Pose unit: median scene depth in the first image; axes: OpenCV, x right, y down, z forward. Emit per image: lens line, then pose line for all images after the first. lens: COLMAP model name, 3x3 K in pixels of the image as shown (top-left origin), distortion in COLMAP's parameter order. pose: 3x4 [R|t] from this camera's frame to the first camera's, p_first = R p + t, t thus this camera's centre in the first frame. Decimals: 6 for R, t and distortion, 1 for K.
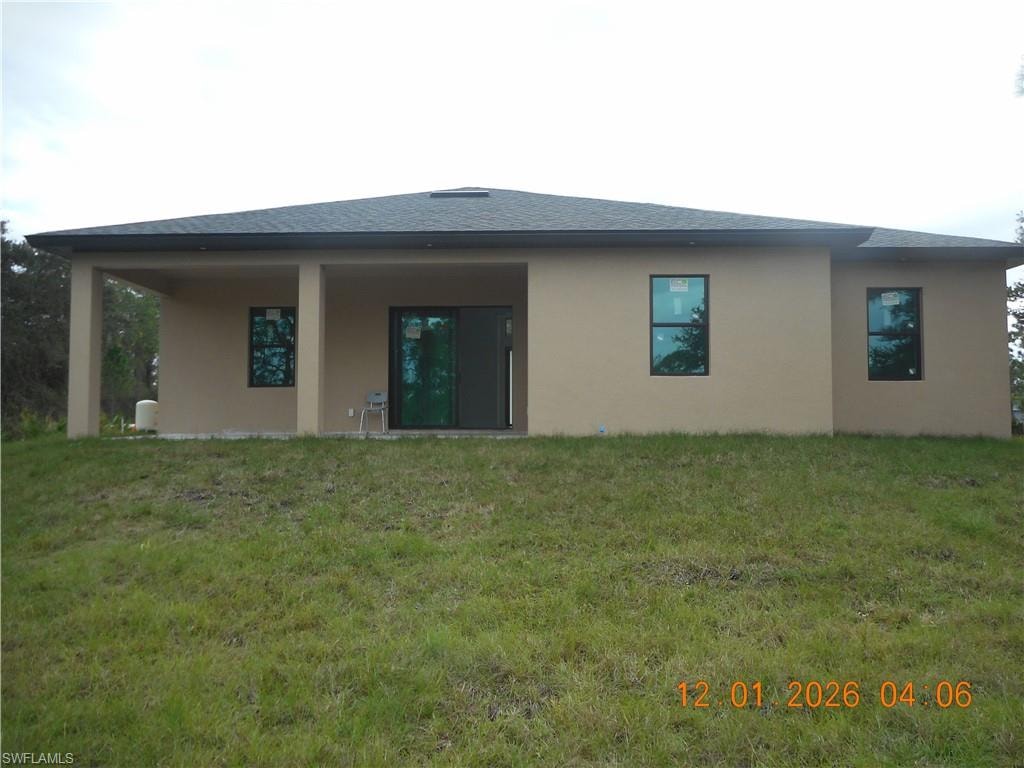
lens RADIAL K [[781.5, 0, 498.2], [0, 781.5, 381.4], [0, 0, 1]] dist [0.030836, -0.011760]
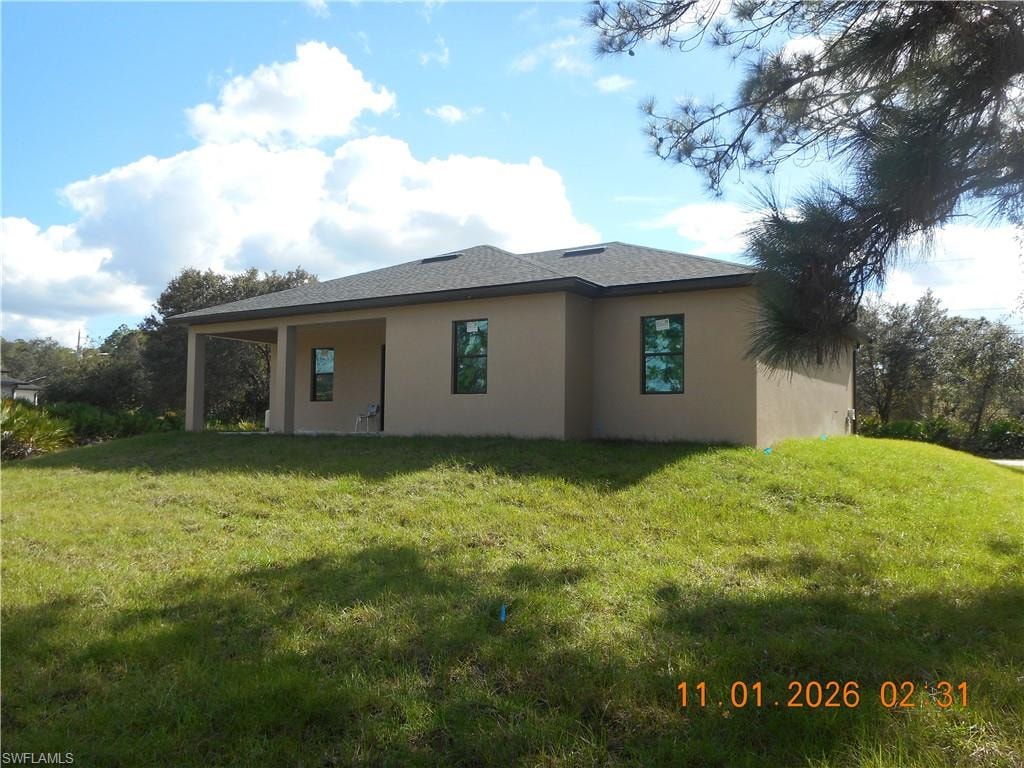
lens RADIAL K [[781.5, 0, 498.2], [0, 781.5, 381.4], [0, 0, 1]] dist [0.030836, -0.011760]
pose [[0.863595, -0.017881, -0.503868, 0.969539], [0.016623, 0.999837, -0.006991, -0.017011], [0.503911, -0.002338, 0.863752, -0.159940]]
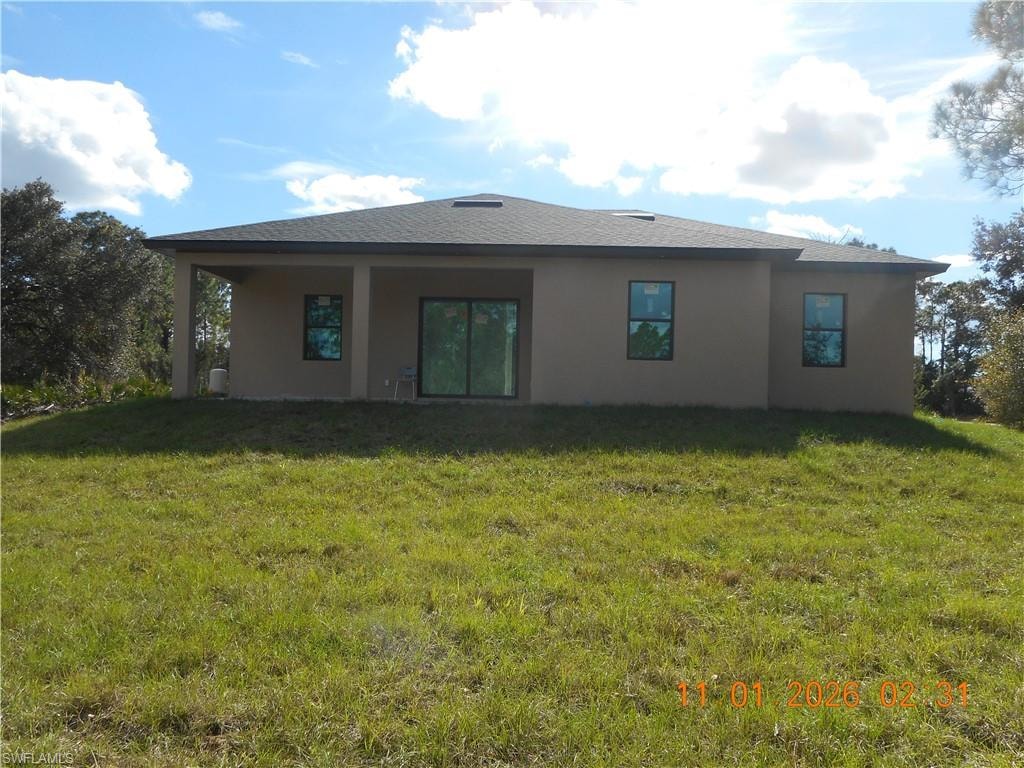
lens RADIAL K [[781.5, 0, 498.2], [0, 781.5, 381.4], [0, 0, 1]] dist [0.030836, -0.011760]
pose [[0.999755, 0.021068, -0.006773, -0.006924], [-0.020808, 0.999122, 0.036358, -0.012878], [0.007533, -0.036208, 0.999316, -0.277026]]
